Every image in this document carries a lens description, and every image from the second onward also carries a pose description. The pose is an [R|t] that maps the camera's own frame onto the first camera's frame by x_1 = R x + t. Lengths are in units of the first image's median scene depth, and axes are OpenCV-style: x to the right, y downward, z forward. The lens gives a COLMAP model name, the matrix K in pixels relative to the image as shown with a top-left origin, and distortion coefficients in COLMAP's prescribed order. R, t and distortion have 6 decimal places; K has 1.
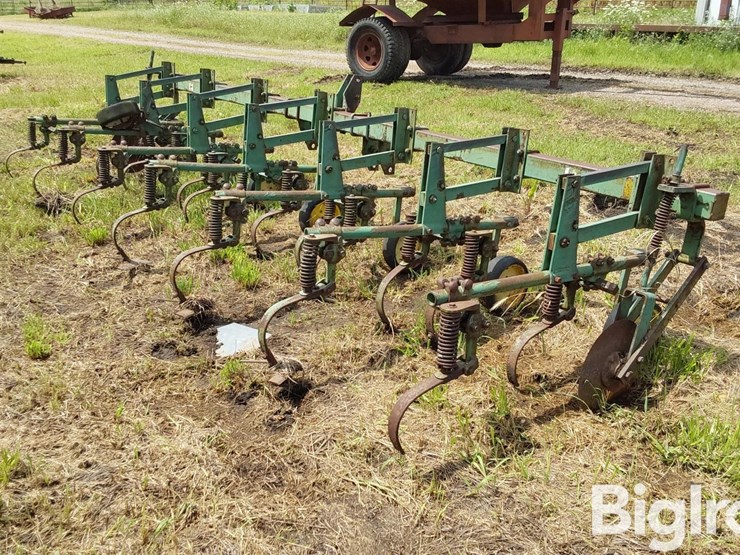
lens RADIAL K [[712.4, 0, 366.1], [0, 712.4, 274.6], [0, 0, 1]] dist [0.131927, -0.230591]
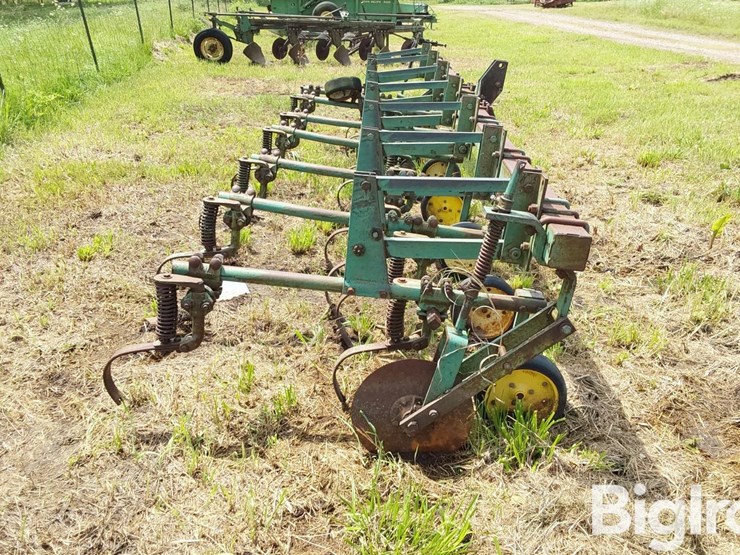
lens RADIAL K [[712.4, 0, 366.1], [0, 712.4, 274.6], [0, 0, 1]] dist [0.131927, -0.230591]
pose [[0.785208, 0.230828, -0.574601, 0.385151], [-0.224651, 0.970895, 0.083034, -0.043983], [0.577044, 0.063886, 0.814210, 0.145905]]
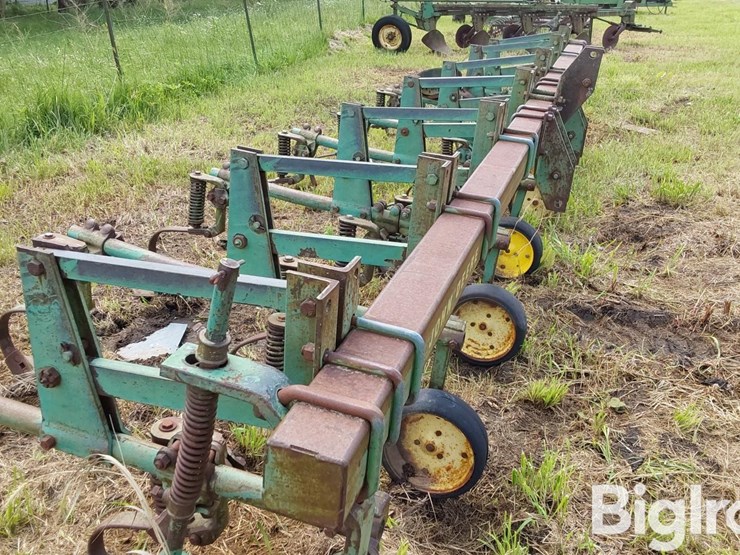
lens RADIAL K [[712.4, 0, 366.1], [0, 712.4, 274.6], [0, 0, 1]] dist [0.131927, -0.230591]
pose [[0.557045, 0.305773, -0.772143, 0.368992], [-0.280605, 0.944370, 0.171540, -0.124855], [0.781641, 0.121112, 0.611858, 0.417936]]
